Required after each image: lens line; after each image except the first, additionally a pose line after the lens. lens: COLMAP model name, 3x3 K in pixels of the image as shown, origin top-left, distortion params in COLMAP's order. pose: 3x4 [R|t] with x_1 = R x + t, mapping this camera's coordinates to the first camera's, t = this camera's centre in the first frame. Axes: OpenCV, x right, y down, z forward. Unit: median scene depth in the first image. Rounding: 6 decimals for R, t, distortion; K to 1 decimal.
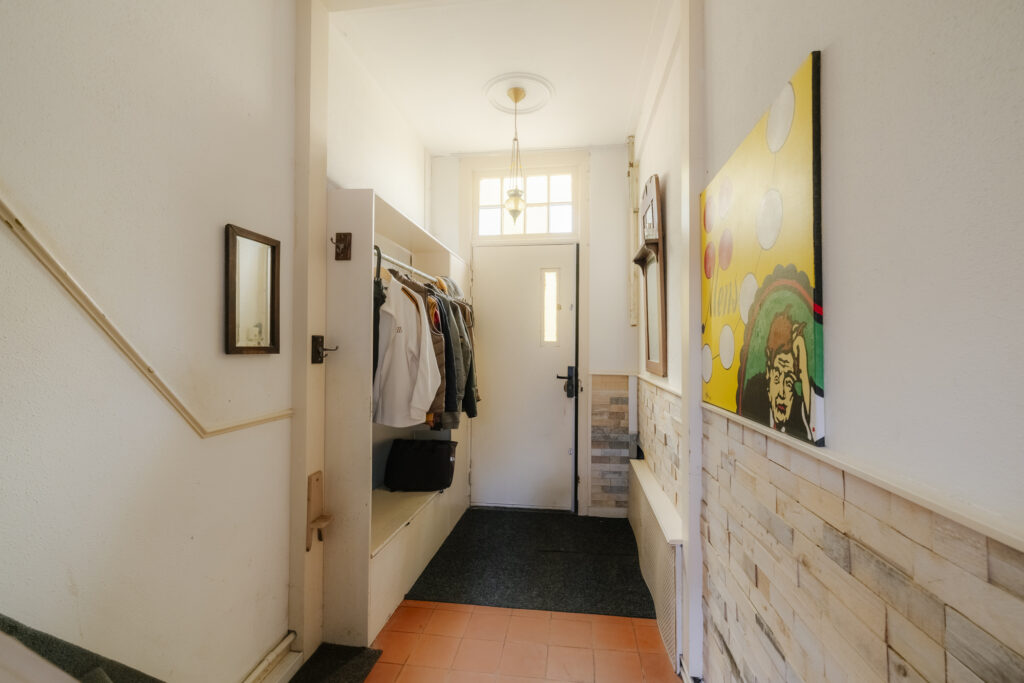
lens RADIAL K [[446.4, 0, 511.8], [0, 446.4, 343.8], [0, 0, 1]] dist [0.000366, -0.000934]
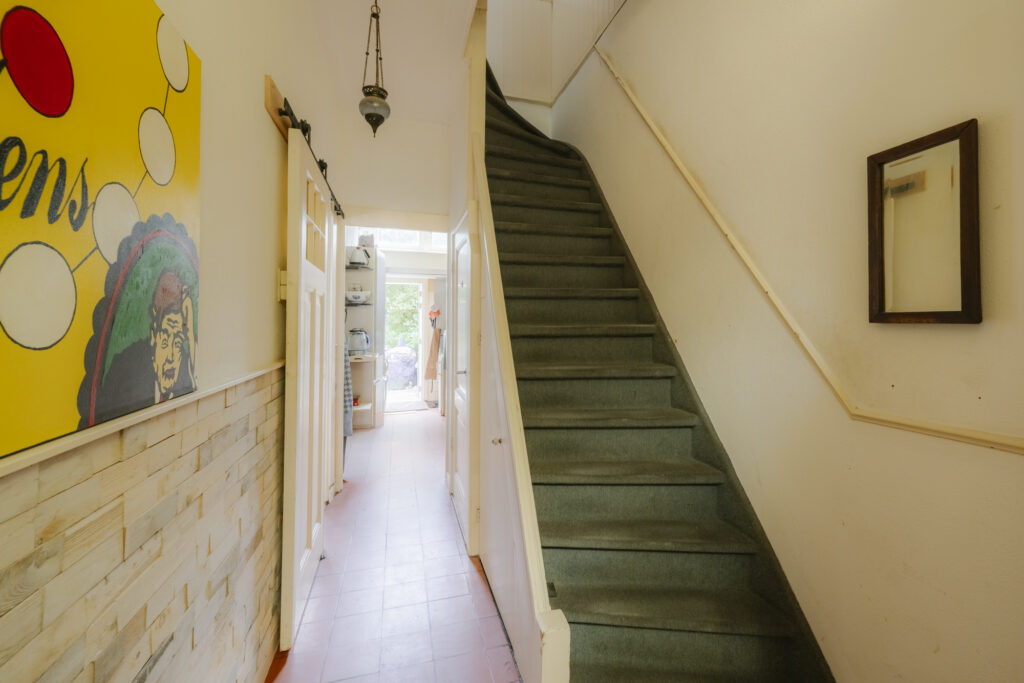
lens RADIAL K [[446.4, 0, 544.0], [0, 446.4, 313.3], [0, 0, 1]] dist [0.000366, -0.000934]
pose [[-0.897289, -0.015286, -0.441180, 0.319247], [-0.002469, 0.999558, -0.029612, 0.046342], [0.441437, -0.025481, -0.896930, 2.131790]]
